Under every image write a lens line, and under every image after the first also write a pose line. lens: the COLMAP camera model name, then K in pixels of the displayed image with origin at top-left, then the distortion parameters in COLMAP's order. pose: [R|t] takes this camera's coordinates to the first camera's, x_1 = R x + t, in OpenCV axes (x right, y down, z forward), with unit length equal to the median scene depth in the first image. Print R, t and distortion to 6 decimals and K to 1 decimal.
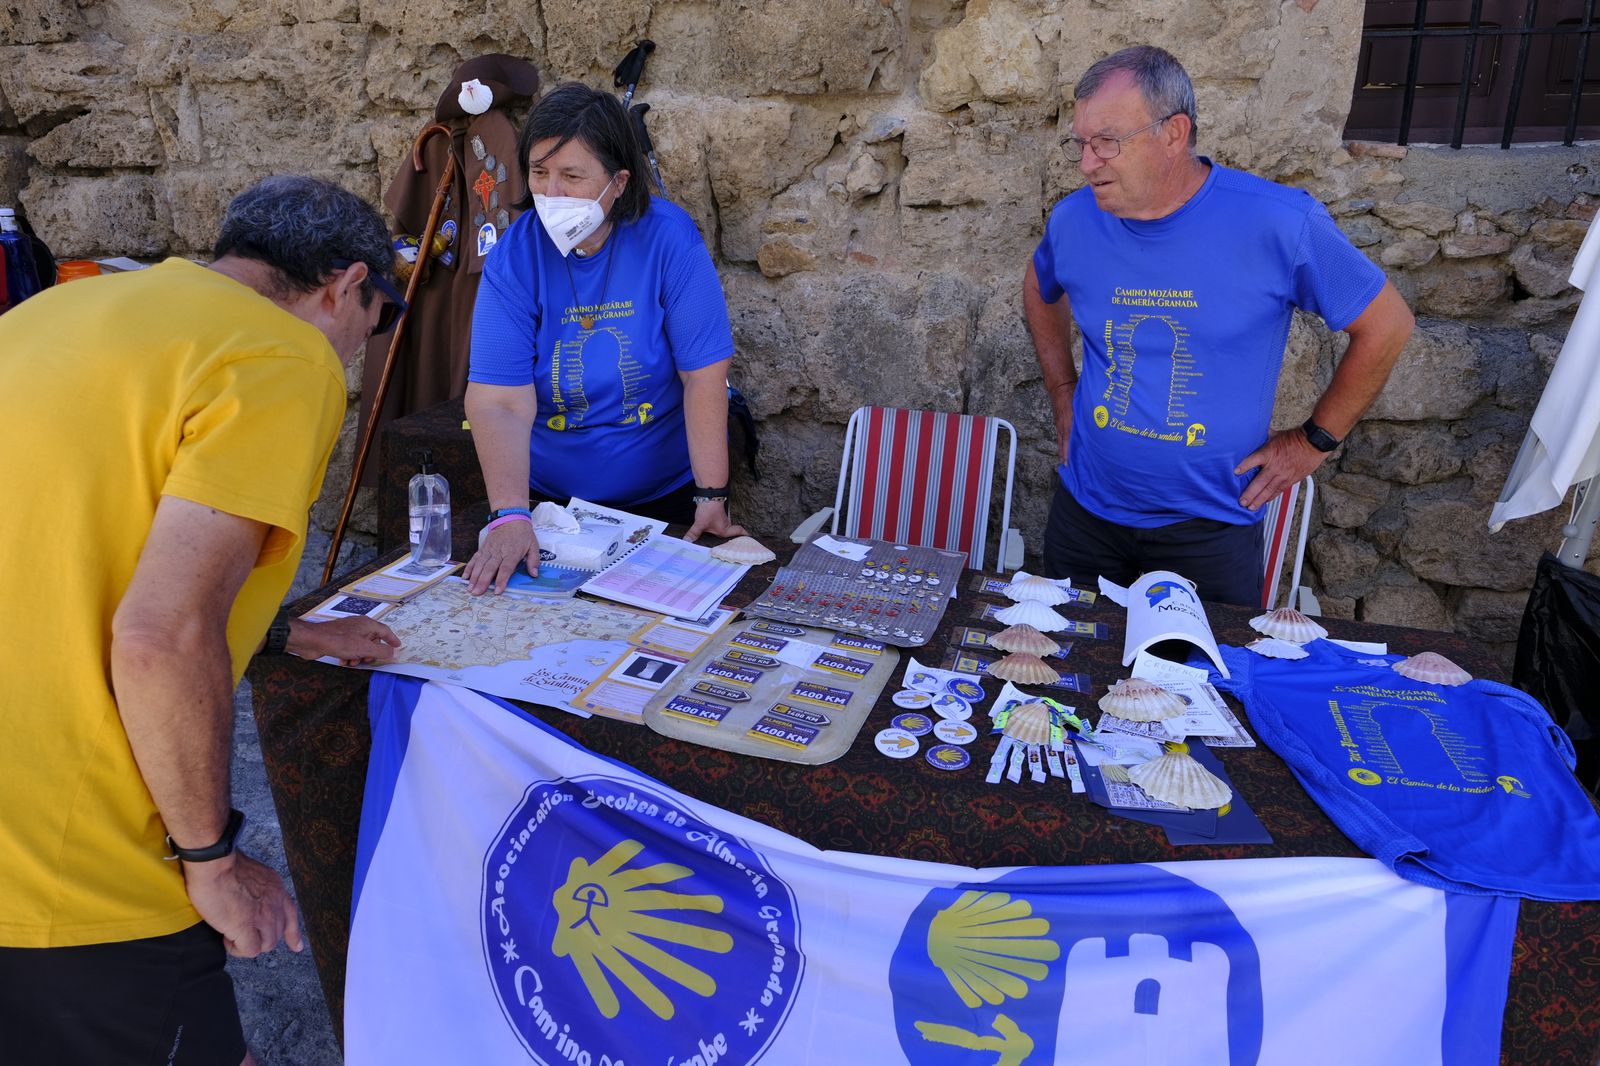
lens RADIAL K [[1084.9, 0, 800.0], [0, 1084.9, 533.0], [0, 0, 1]] dist [-0.036855, 0.029171]
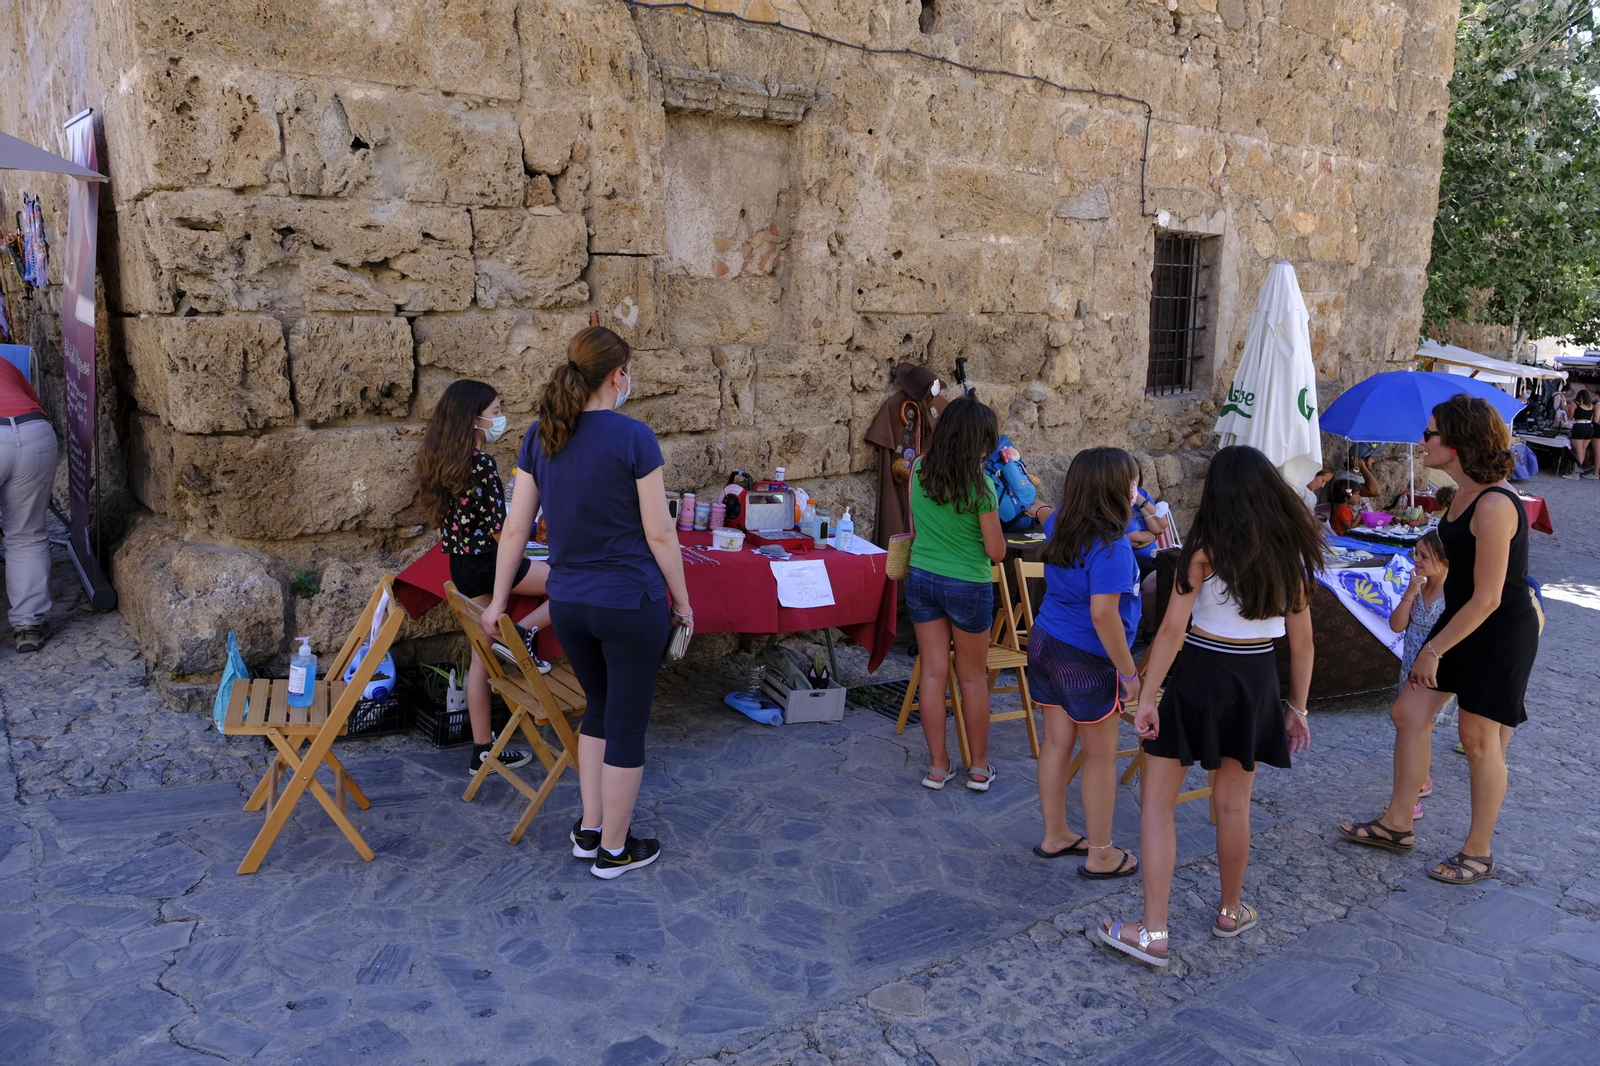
lens RADIAL K [[1084.9, 0, 800.0], [0, 1084.9, 533.0], [0, 0, 1]] dist [-0.036855, 0.029171]
pose [[0.554170, -0.154039, 0.818026, -1.969468], [0.247393, 0.968802, 0.014835, -0.221072], [-0.794790, 0.194153, 0.574989, 0.096328]]
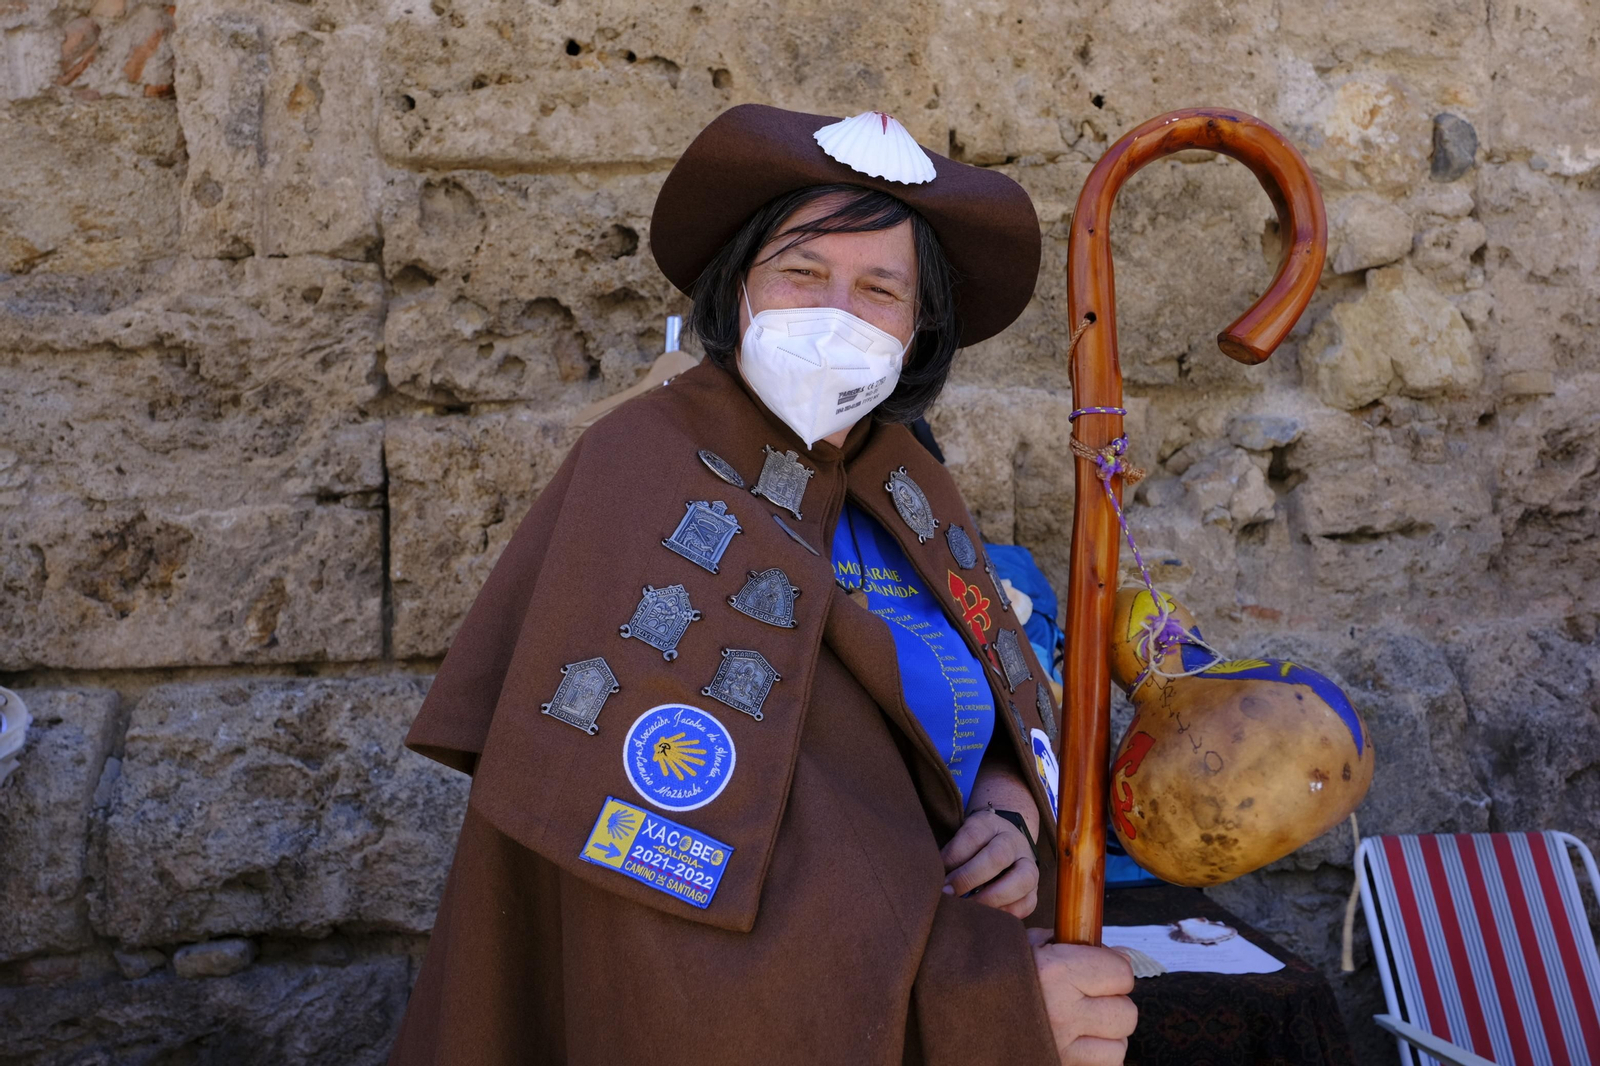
lens RADIAL K [[1317.5, 0, 800.0], [0, 1317.5, 533.0], [0, 0, 1]] dist [-0.015747, 0.003525]
pose [[0.918713, -0.013293, 0.394703, -0.481961], [0.151118, 0.935203, -0.320247, -0.077671], [-0.364870, 0.353862, 0.861192, 0.359262]]
